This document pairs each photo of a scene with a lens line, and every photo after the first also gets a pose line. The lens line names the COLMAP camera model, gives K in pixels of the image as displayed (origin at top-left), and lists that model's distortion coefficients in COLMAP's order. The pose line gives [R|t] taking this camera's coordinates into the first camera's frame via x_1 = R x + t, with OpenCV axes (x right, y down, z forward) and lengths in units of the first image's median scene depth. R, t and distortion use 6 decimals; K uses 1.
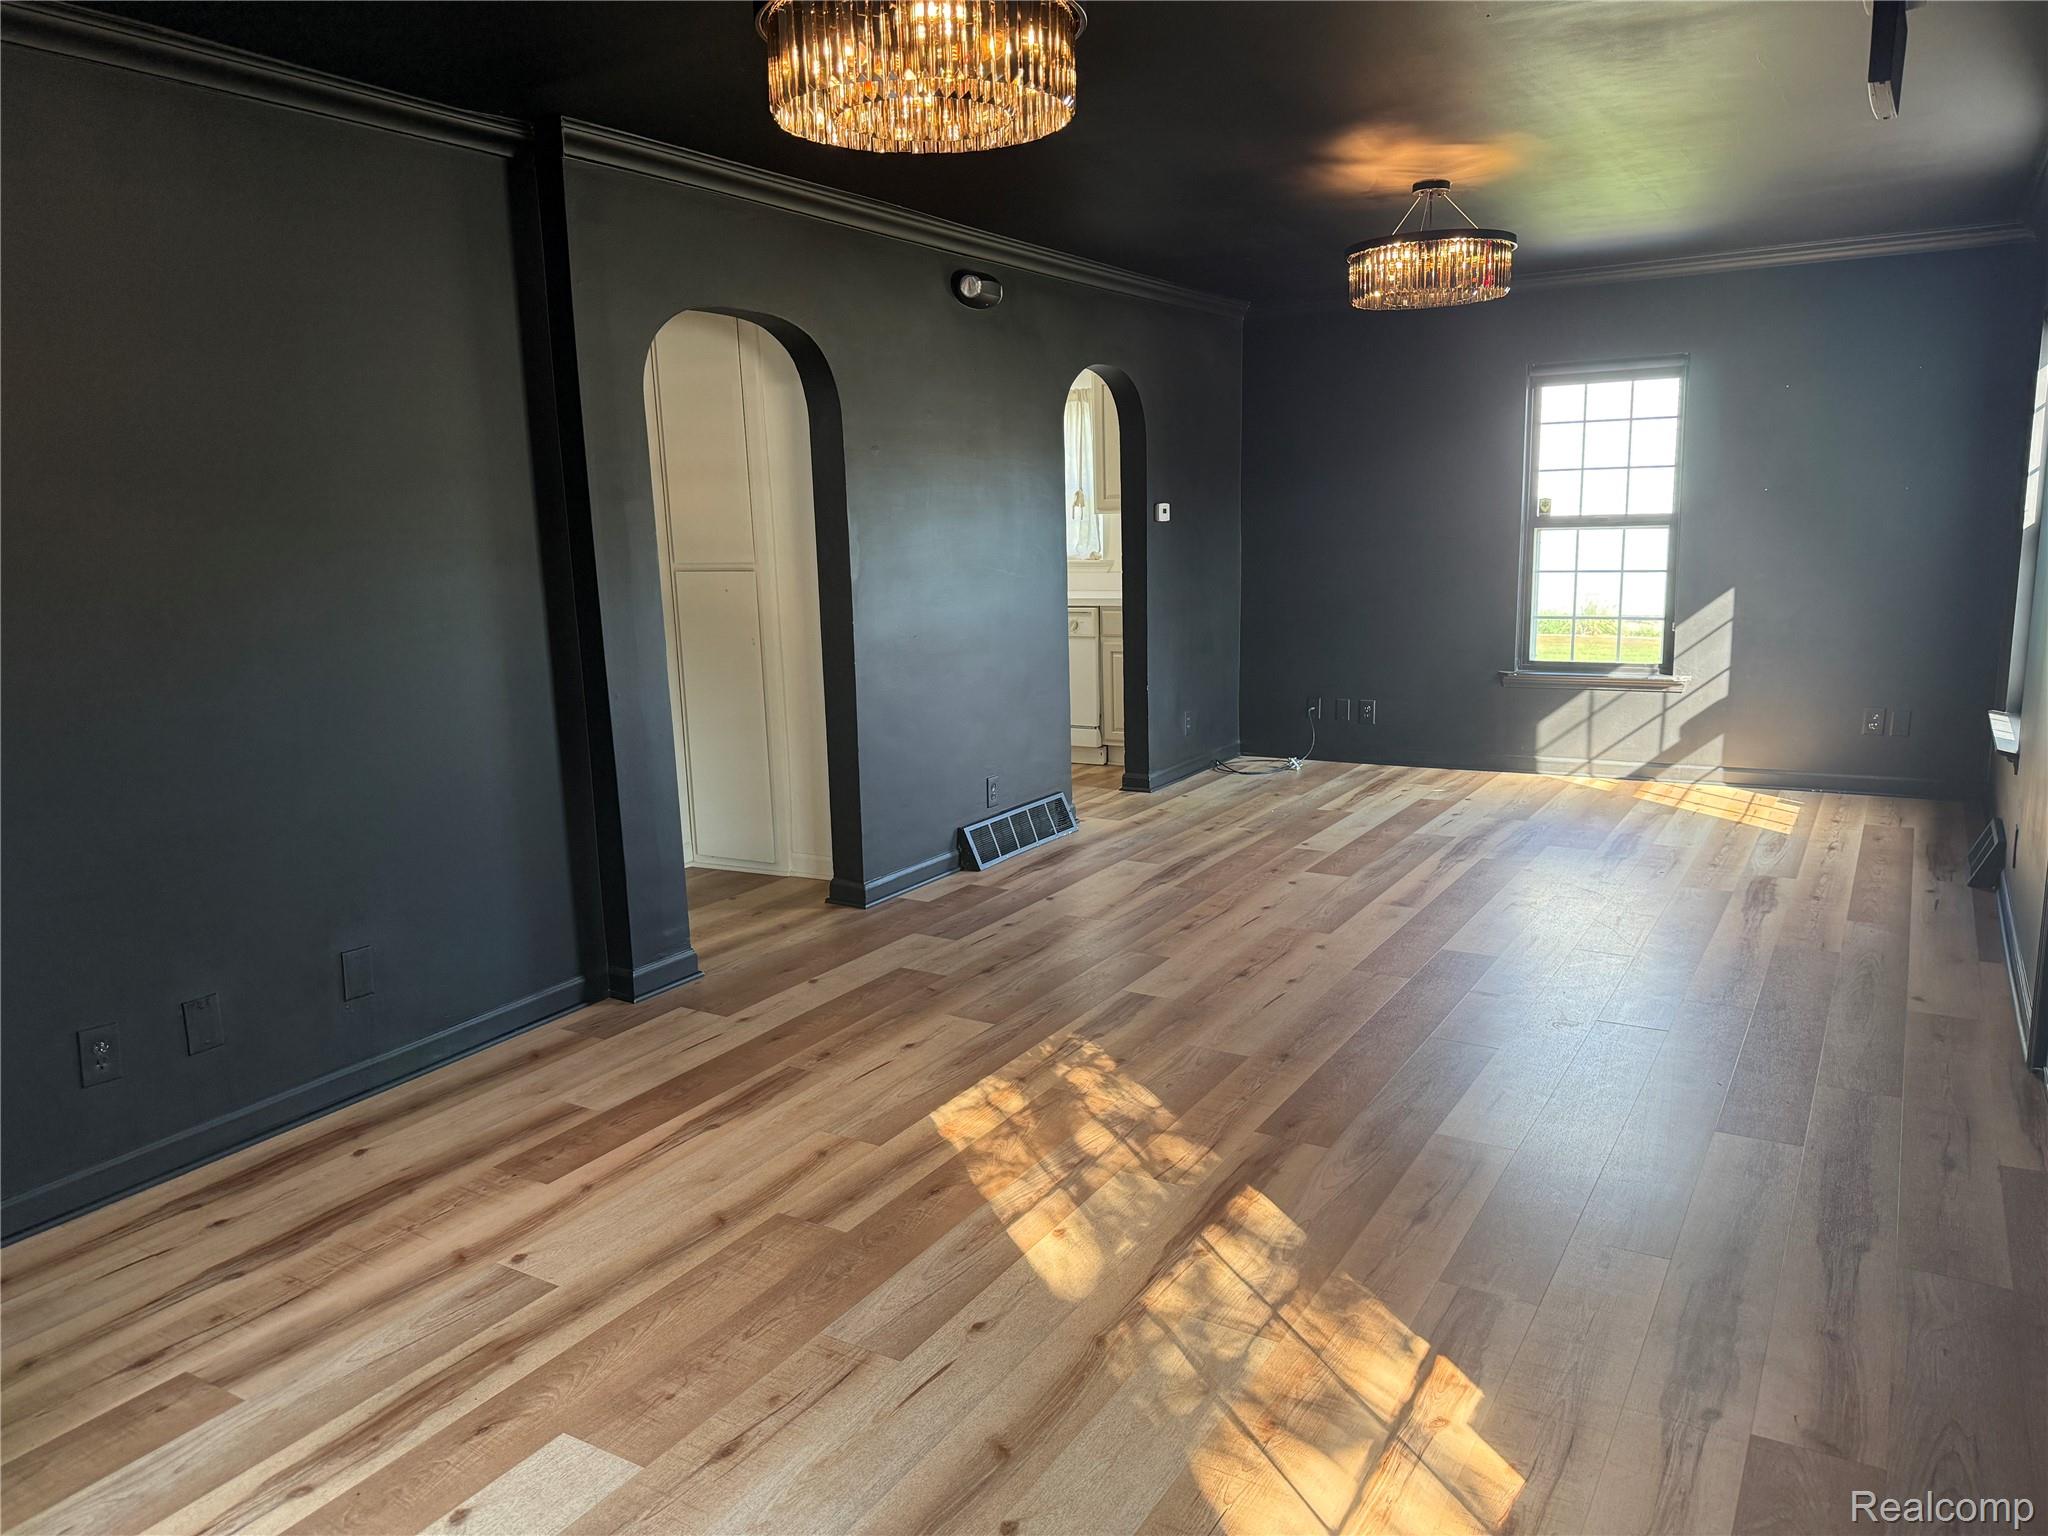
lens RADIAL K [[1436.7, 0, 1024.0], [0, 1436.7, 768.0], [0, 0, 1]] dist [0.131924, -0.219239]
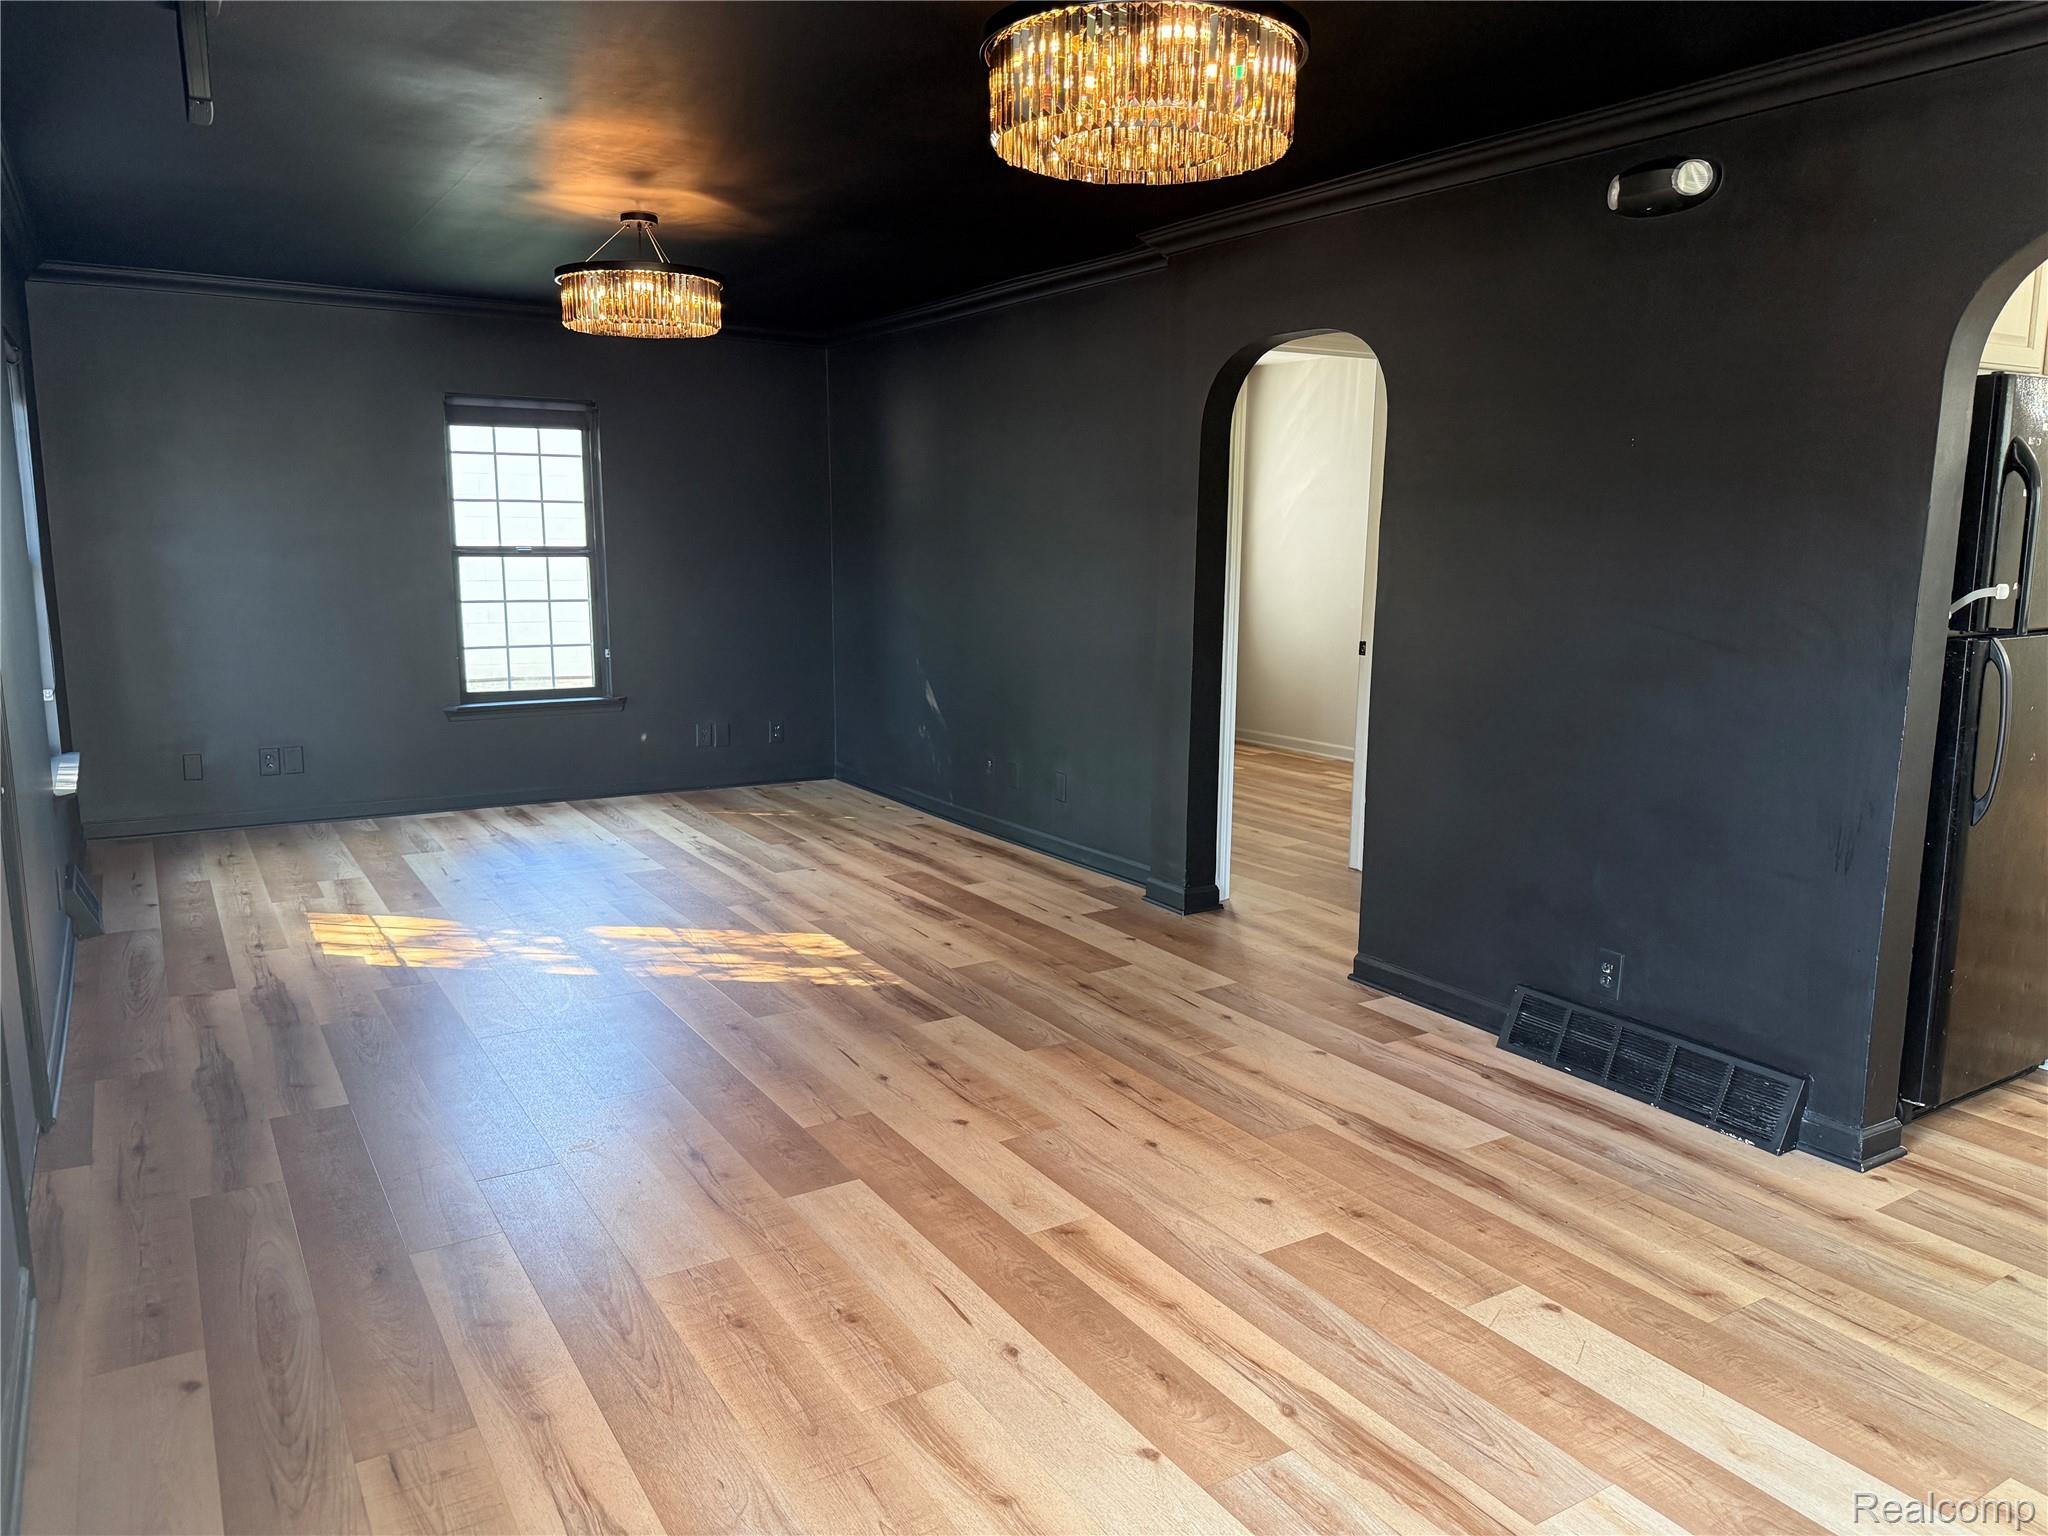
lens RADIAL K [[1436.7, 0, 1024.0], [0, 1436.7, 768.0], [0, 0, 1]] dist [0.131924, -0.219239]
pose [[-0.461952, 0.171762, -0.870114, 1.000662], [-0.151458, 0.951379, 0.268214, -0.317452], [0.873877, 0.255688, -0.413476, 1.590595]]
